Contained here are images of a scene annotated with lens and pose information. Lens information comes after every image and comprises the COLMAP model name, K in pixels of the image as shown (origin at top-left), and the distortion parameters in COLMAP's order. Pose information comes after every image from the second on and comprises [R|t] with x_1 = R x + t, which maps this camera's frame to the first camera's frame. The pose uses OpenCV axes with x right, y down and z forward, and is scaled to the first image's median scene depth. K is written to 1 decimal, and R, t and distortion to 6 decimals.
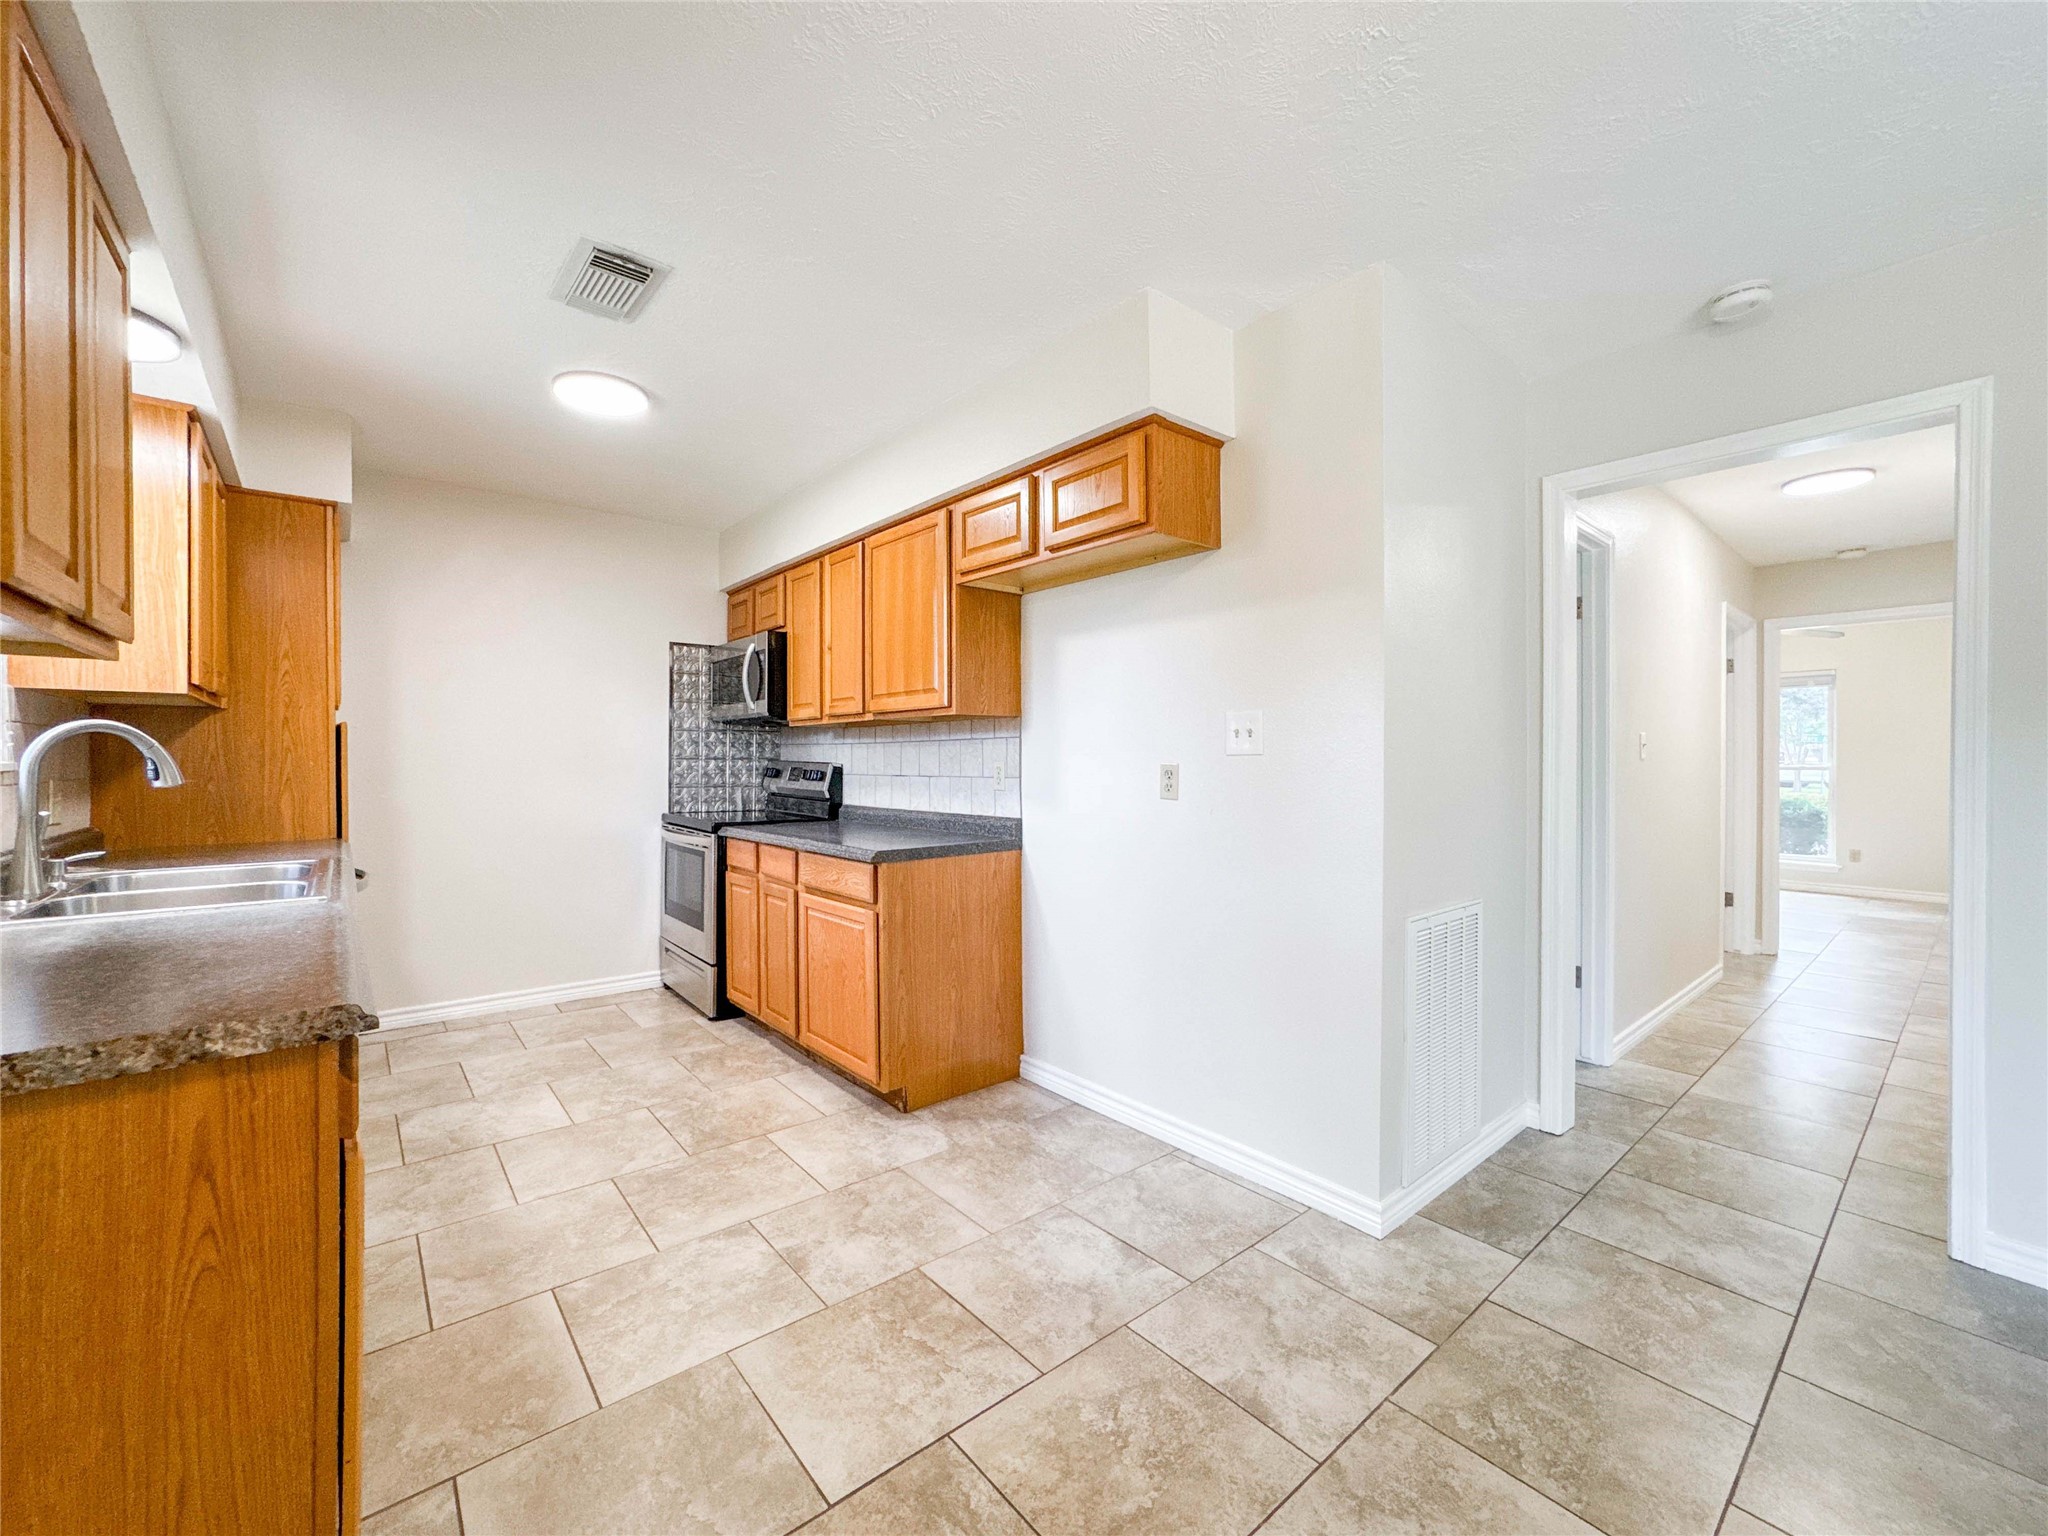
lens RADIAL K [[832.9, 0, 1018.3], [0, 832.9, 771.6], [0, 0, 1]] dist [-0.032511, 0.014691]
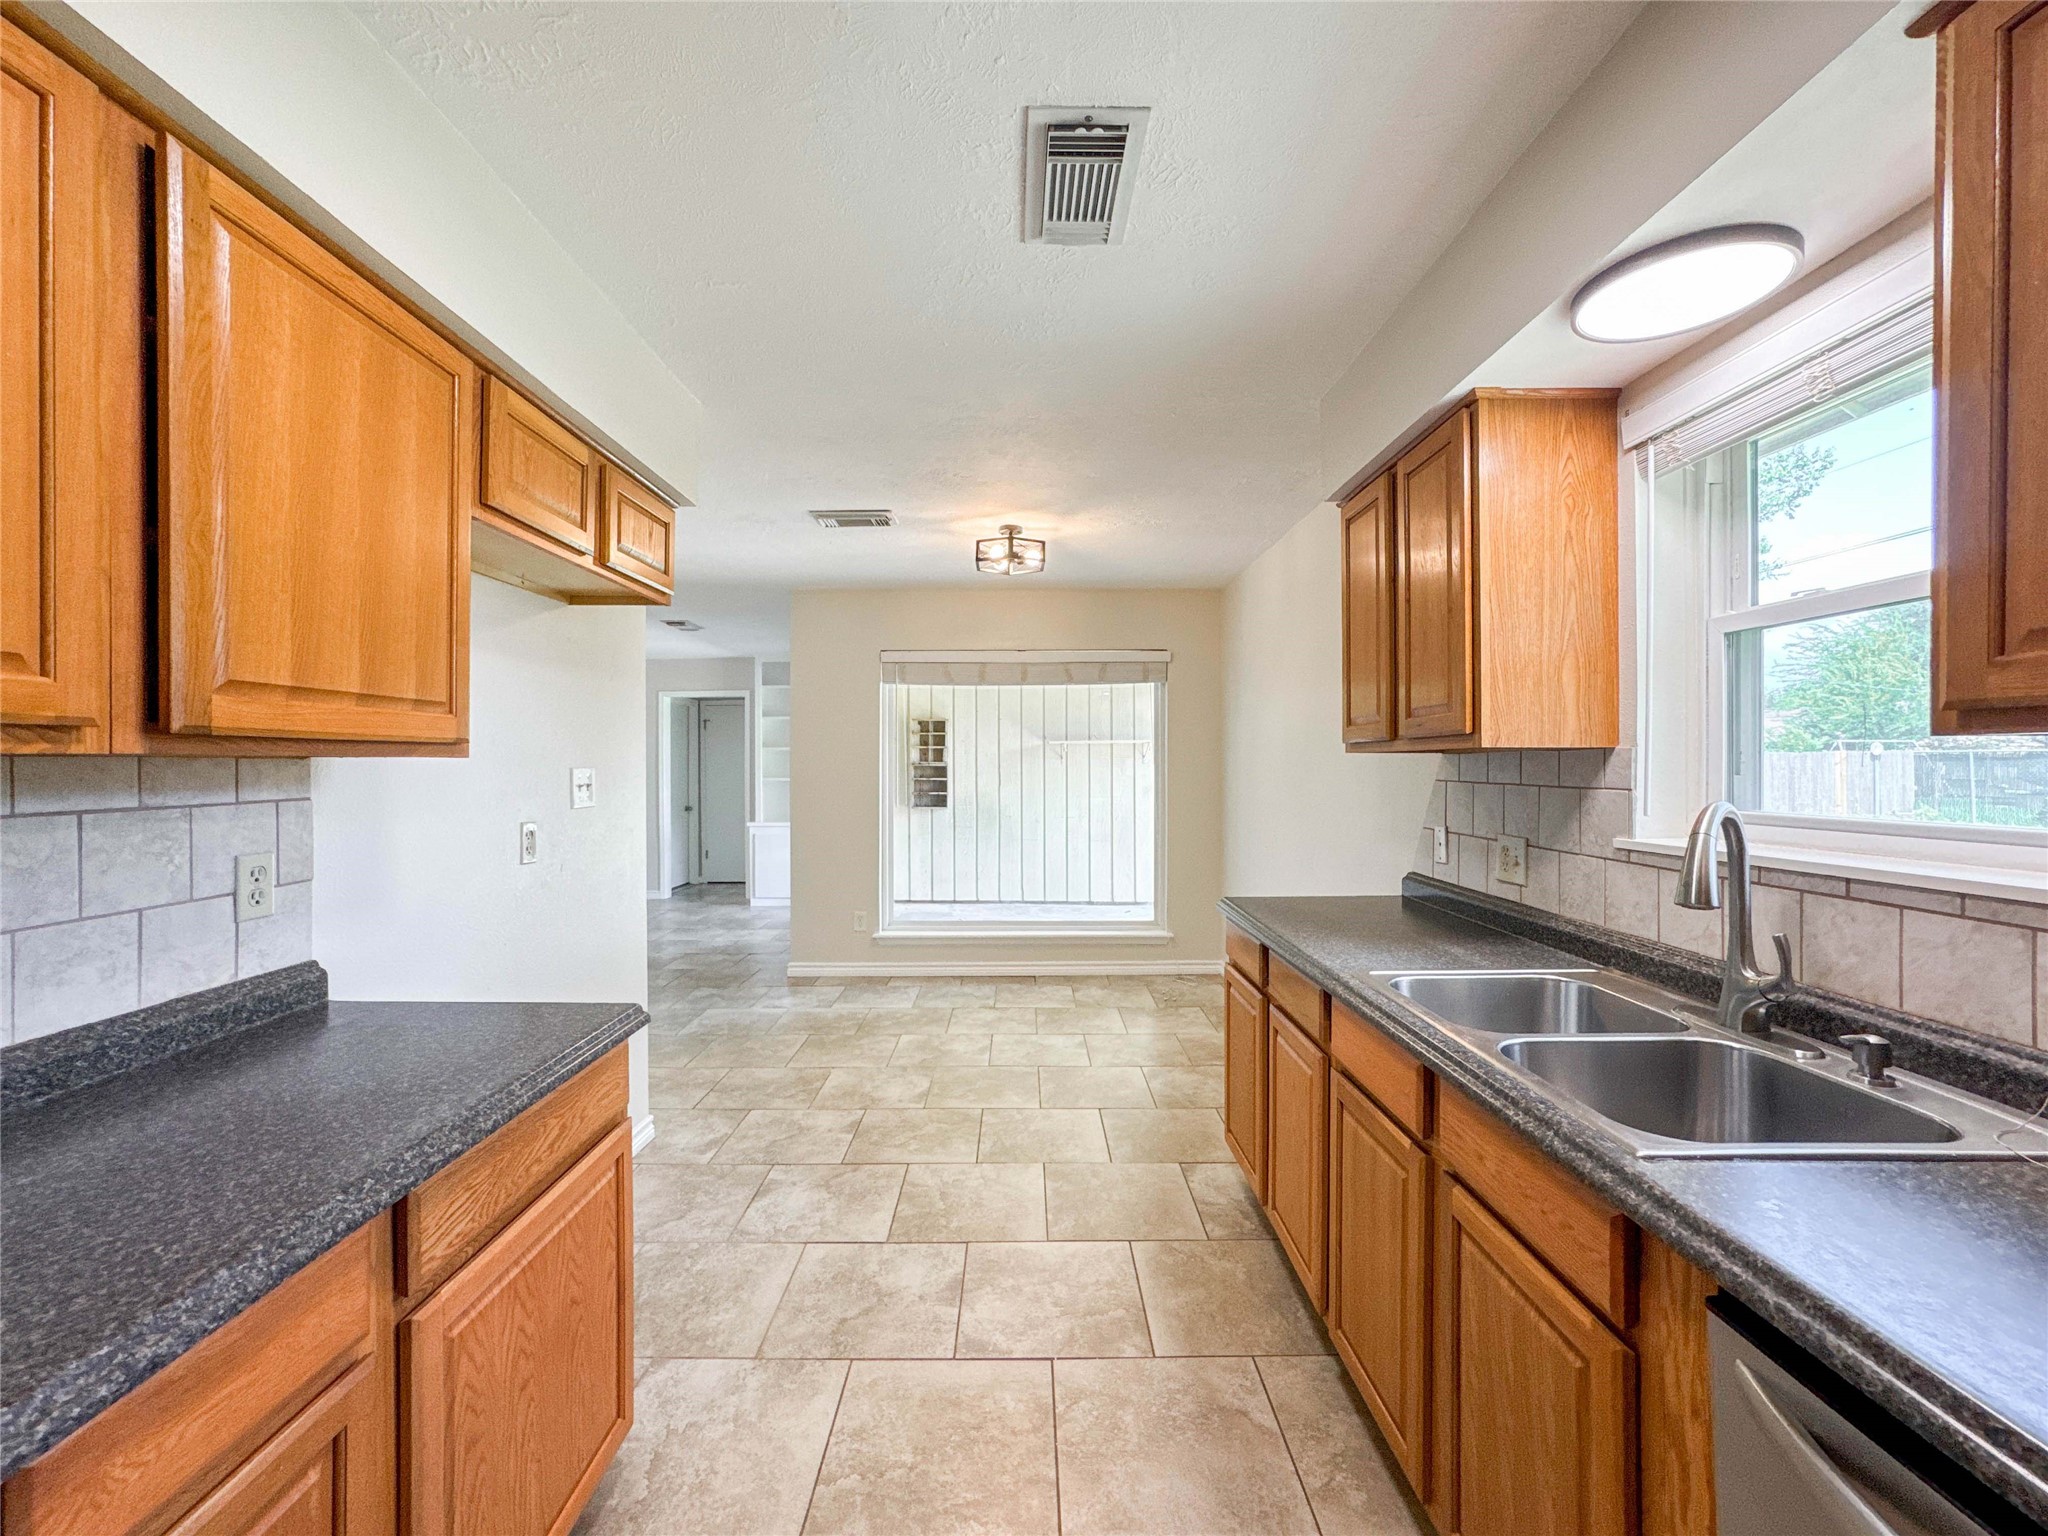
lens RADIAL K [[832.2, 0, 1025.5], [0, 832.2, 765.3], [0, 0, 1]] dist [-0.041766, 0.018950]
pose [[-0.773164, -0.002106, 0.634202, -0.869789], [0.009231, 0.999851, 0.014574, -0.087081], [-0.634139, 0.017123, -0.773030, 1.501476]]
